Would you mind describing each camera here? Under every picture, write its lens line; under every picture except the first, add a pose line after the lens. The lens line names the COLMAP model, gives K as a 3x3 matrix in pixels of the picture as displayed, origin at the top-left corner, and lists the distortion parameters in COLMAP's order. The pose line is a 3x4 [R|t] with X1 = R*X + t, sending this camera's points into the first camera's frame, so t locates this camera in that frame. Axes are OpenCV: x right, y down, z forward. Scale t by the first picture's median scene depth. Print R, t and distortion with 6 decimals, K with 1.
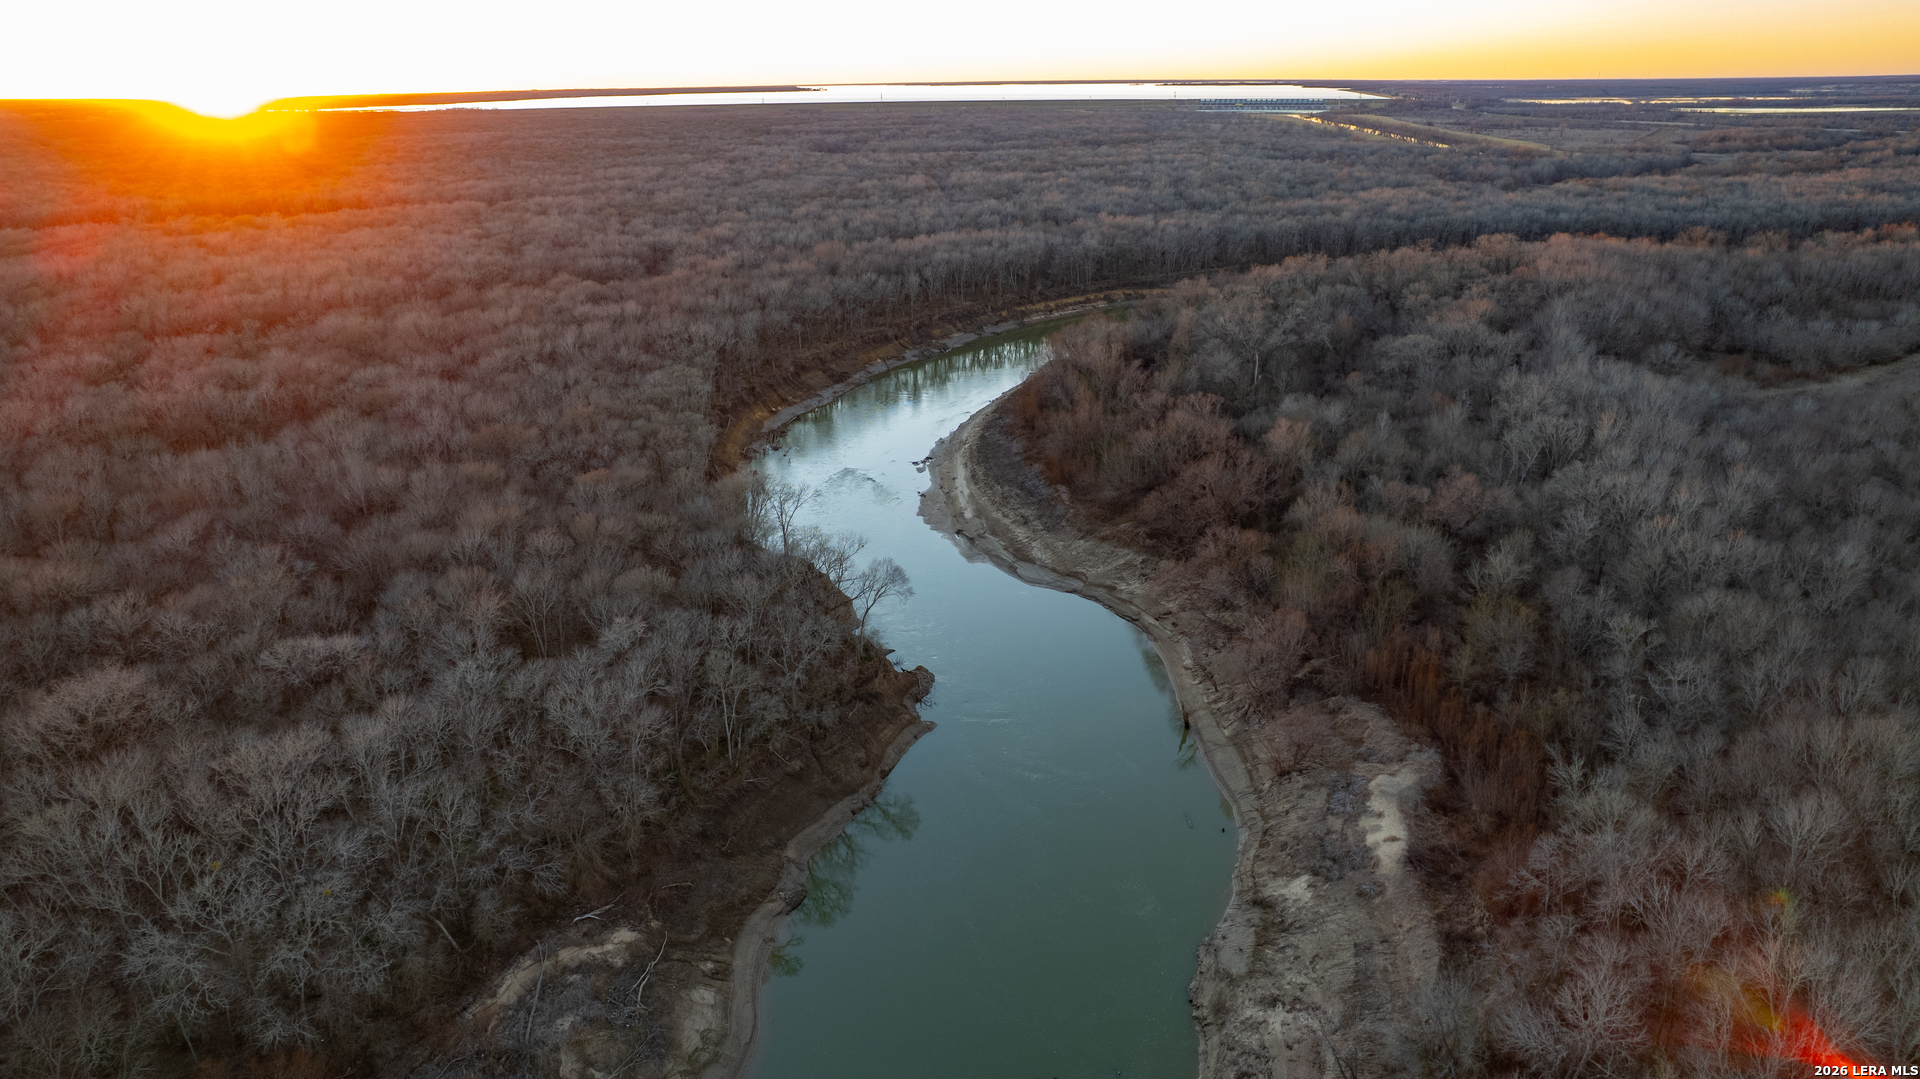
lens RADIAL K [[1229.5, 0, 970.2], [0, 1229.5, 540.1], [0, 0, 1]] dist [-0.071326, 0.065655]
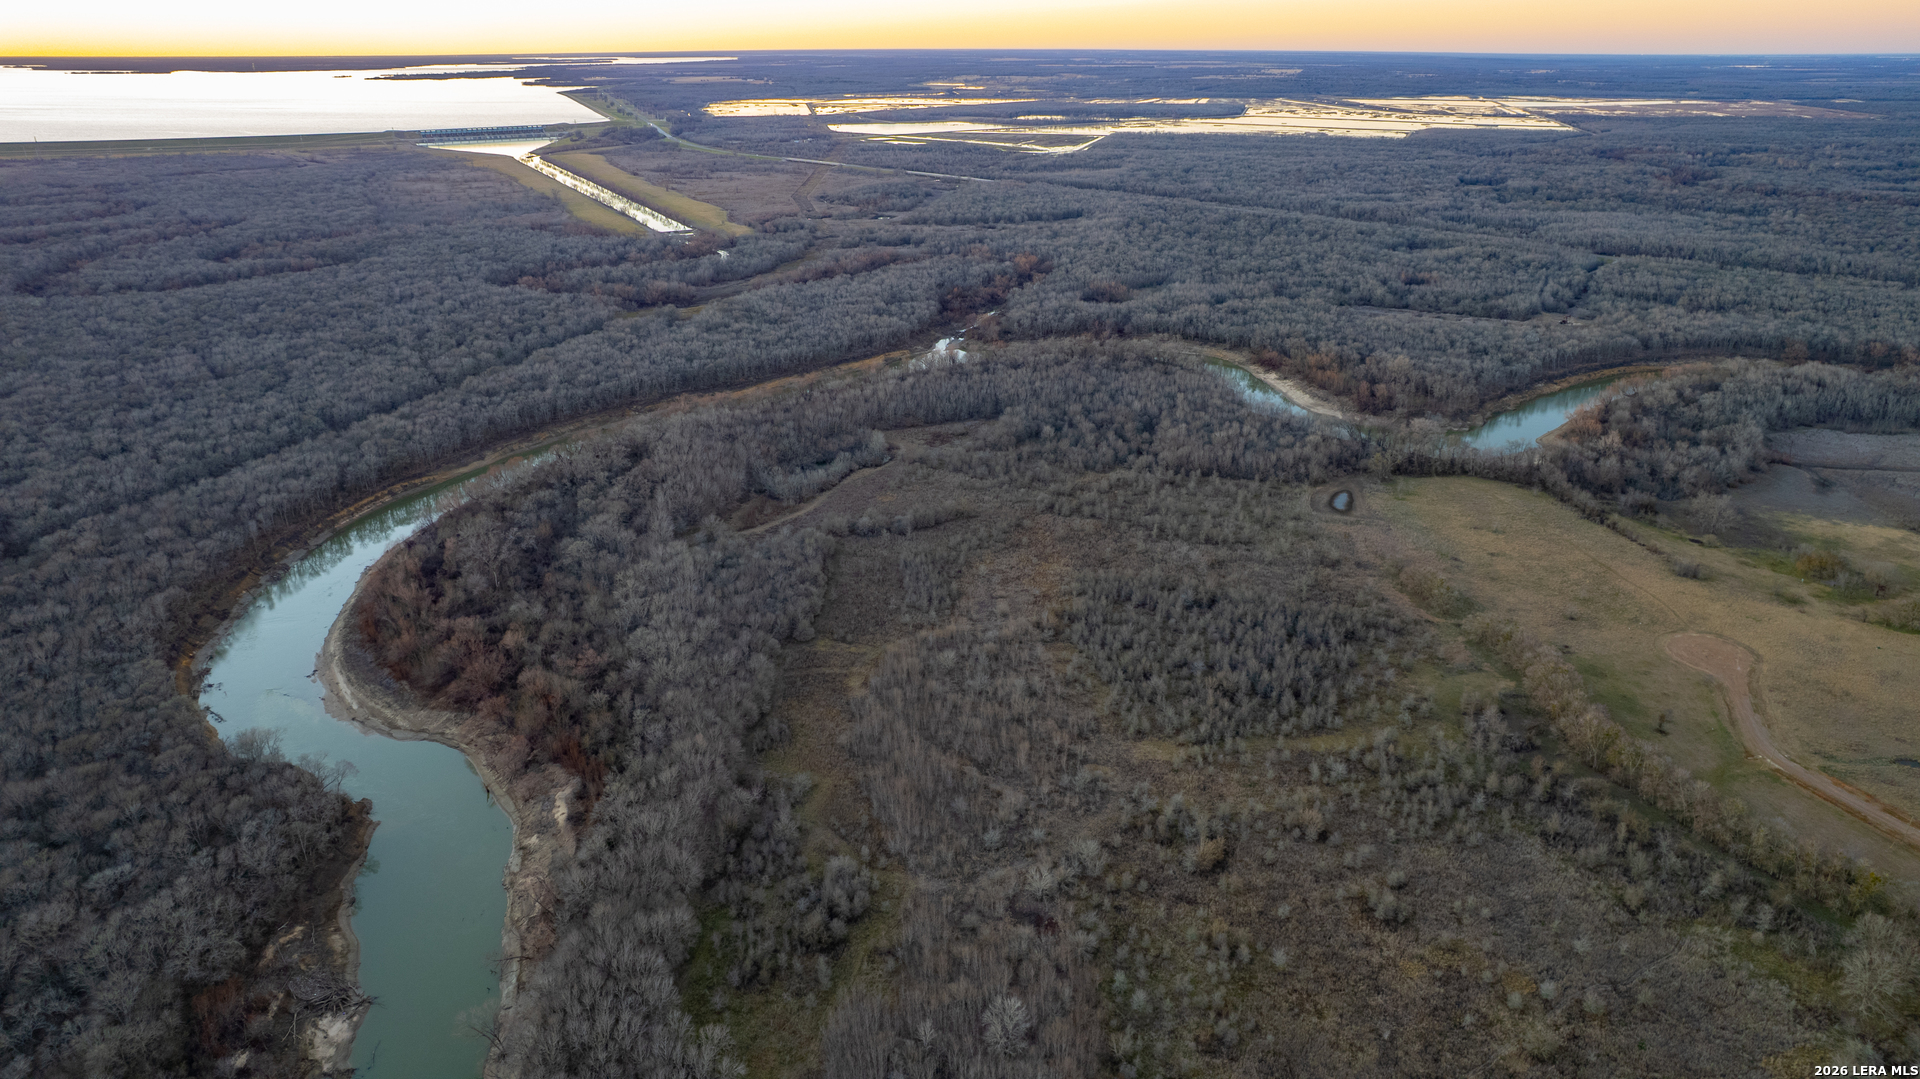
lens RADIAL K [[1229.5, 0, 959.9], [0, 1229.5, 534.9], [0, 0, 1]] dist [-0.071326, 0.065655]
pose [[0.840401, -0.198901, 0.504147, -0.095804], [0.188666, 0.979405, 0.071903, -0.213941], [-0.508066, 0.034688, 0.860619, -0.982657]]
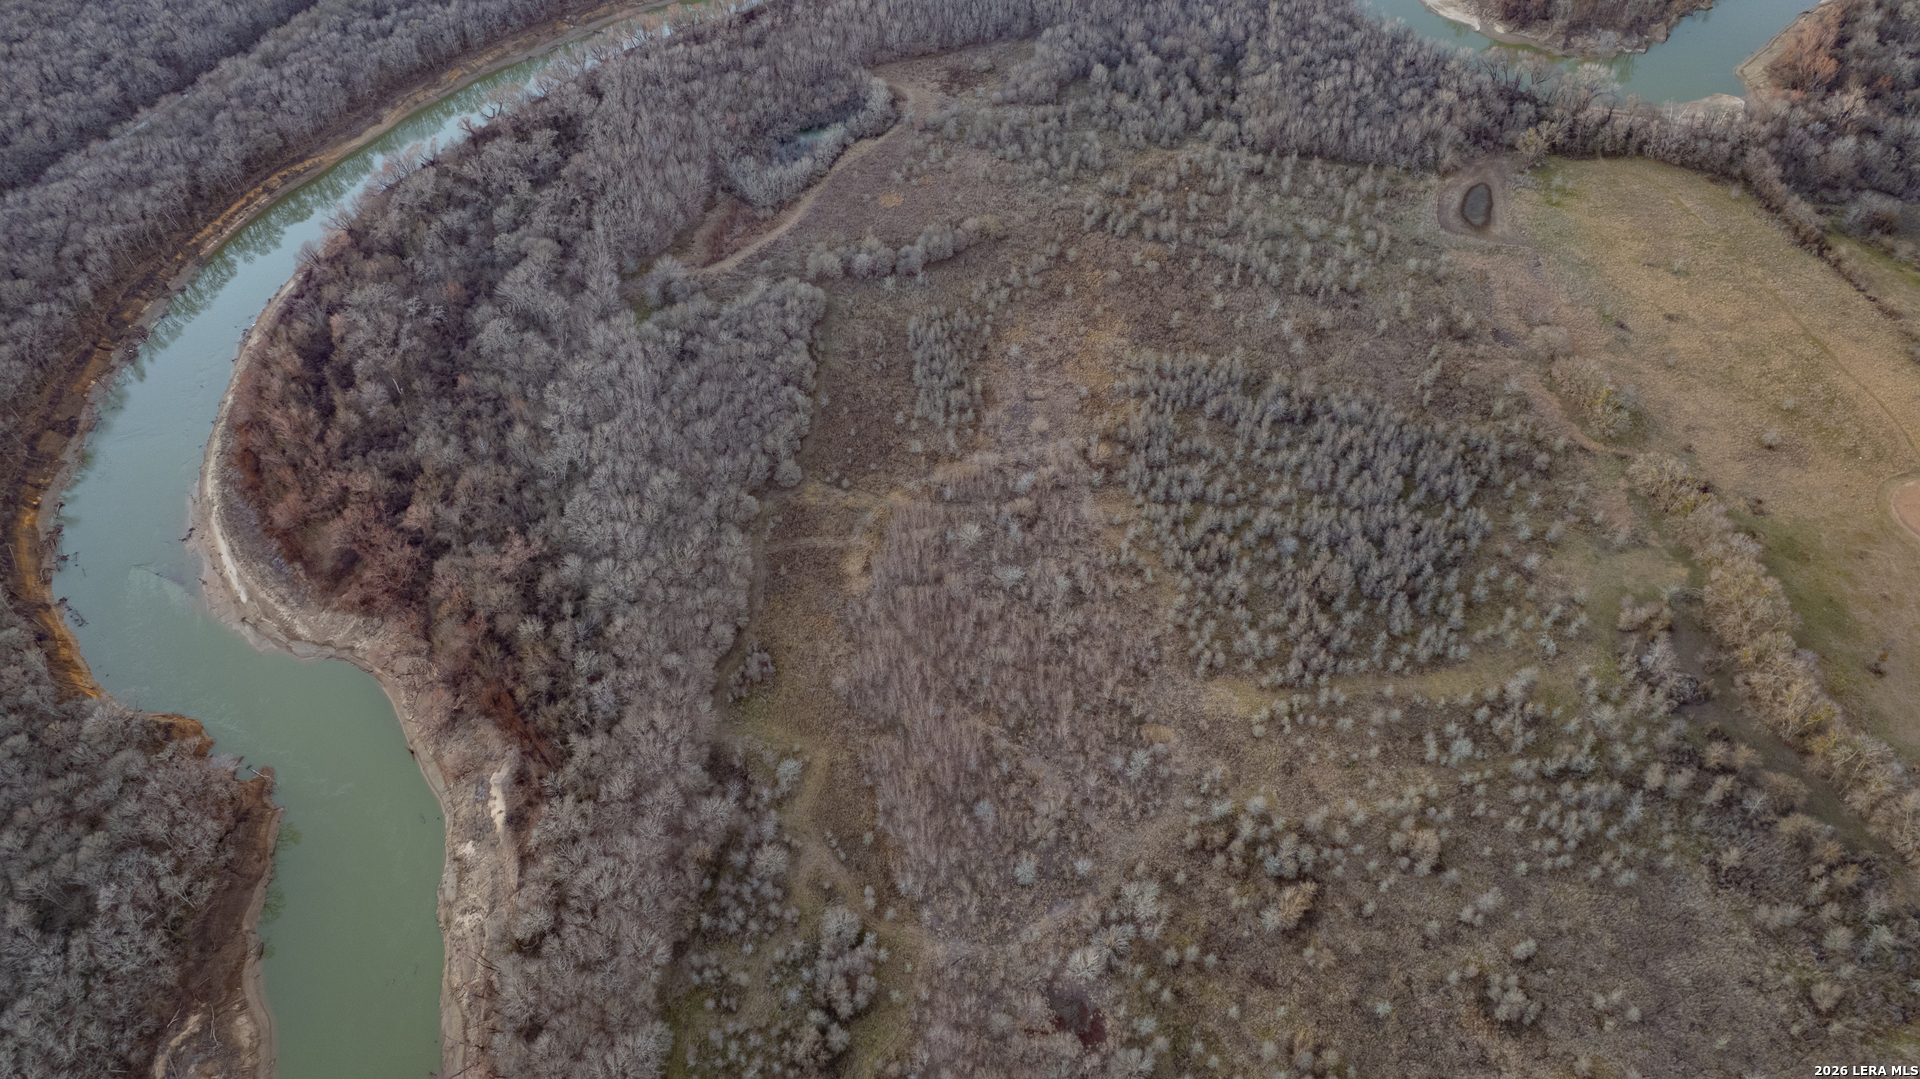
lens RADIAL K [[1229.5, 0, 971.4], [0, 1229.5, 533.9], [0, 0, 1]] dist [-0.071326, 0.065655]
pose [[0.844179, -0.401389, 0.355316, 0.236822], [0.202398, 0.852424, 0.482088, -0.570901], [-0.496385, -0.335053, 0.800838, -0.580042]]
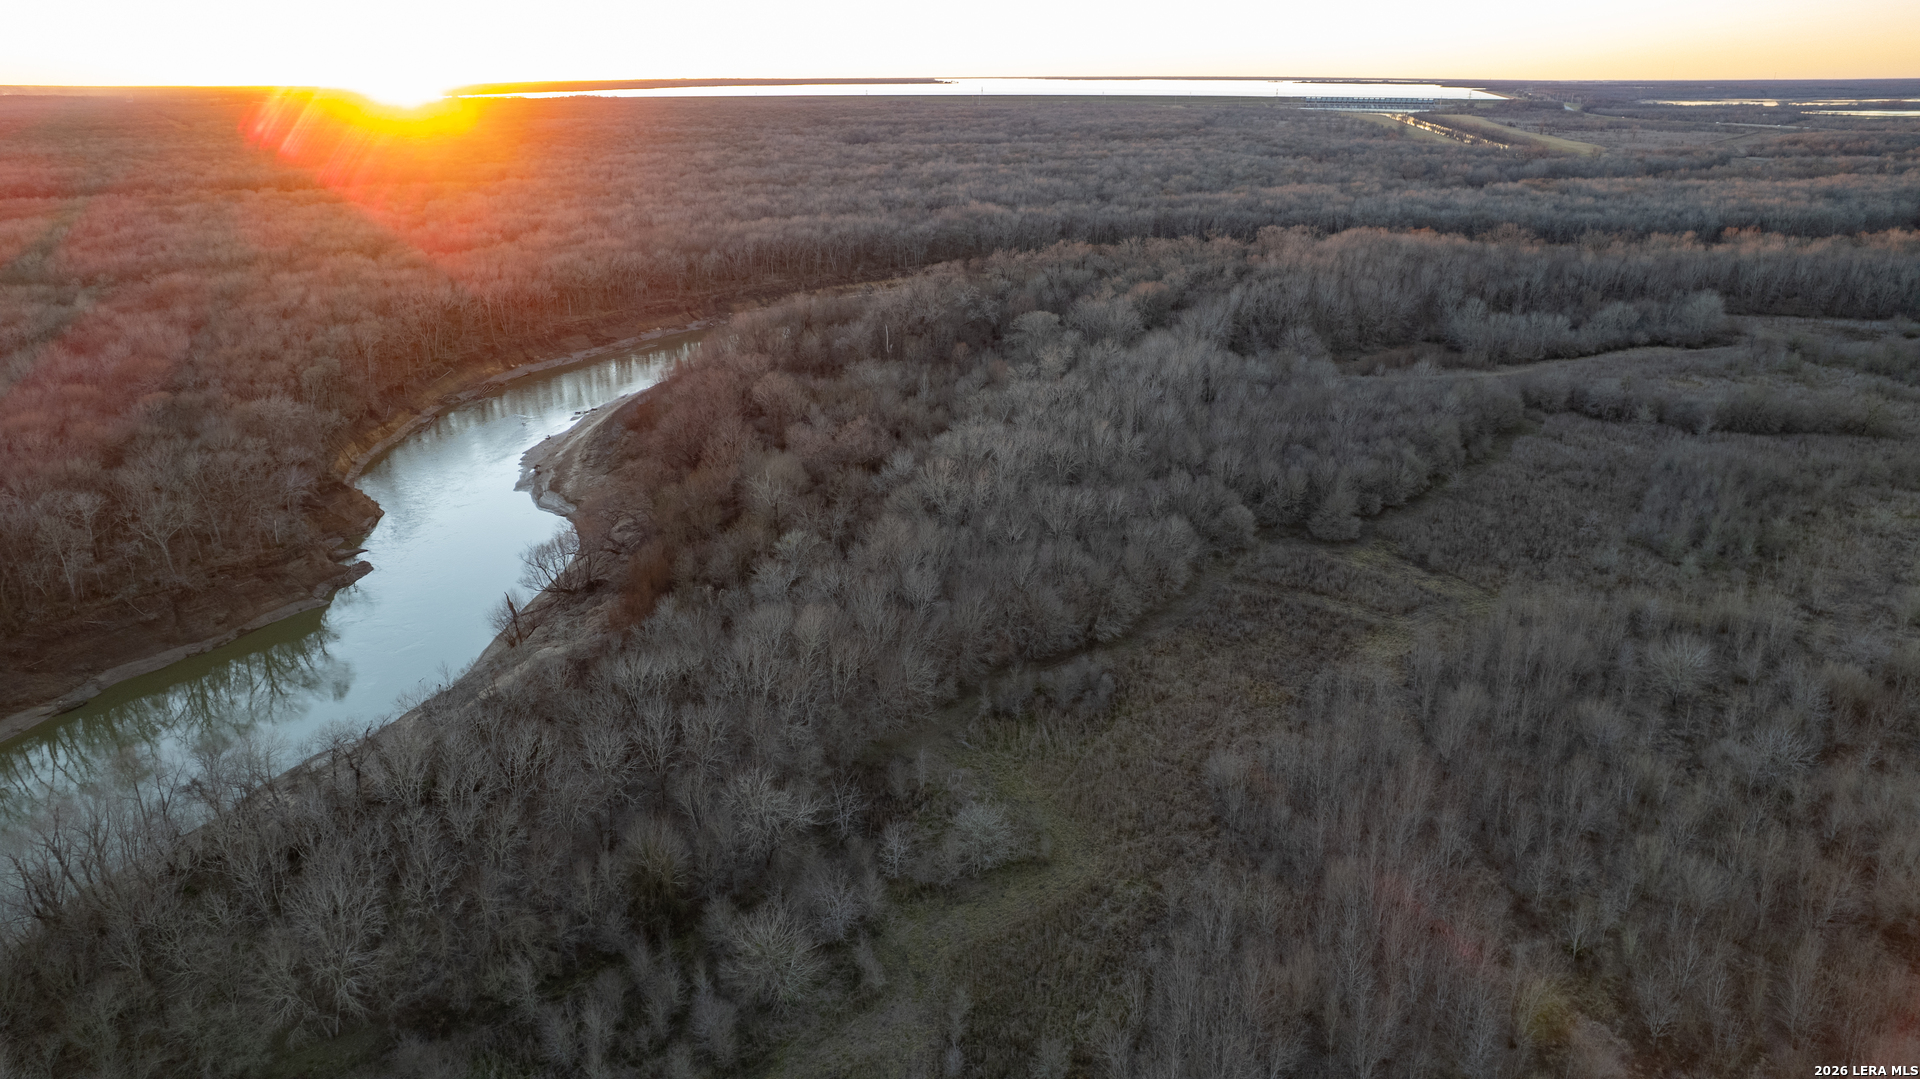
lens RADIAL K [[1229.5, 0, 967.5], [0, 1229.5, 542.3], [0, 0, 1]] dist [-0.071326, 0.065655]
pose [[0.993242, 0.049462, -0.104991, 0.446576], [-0.048826, 0.998770, 0.008624, 0.029827], [0.105288, -0.003440, 0.994436, -0.083073]]
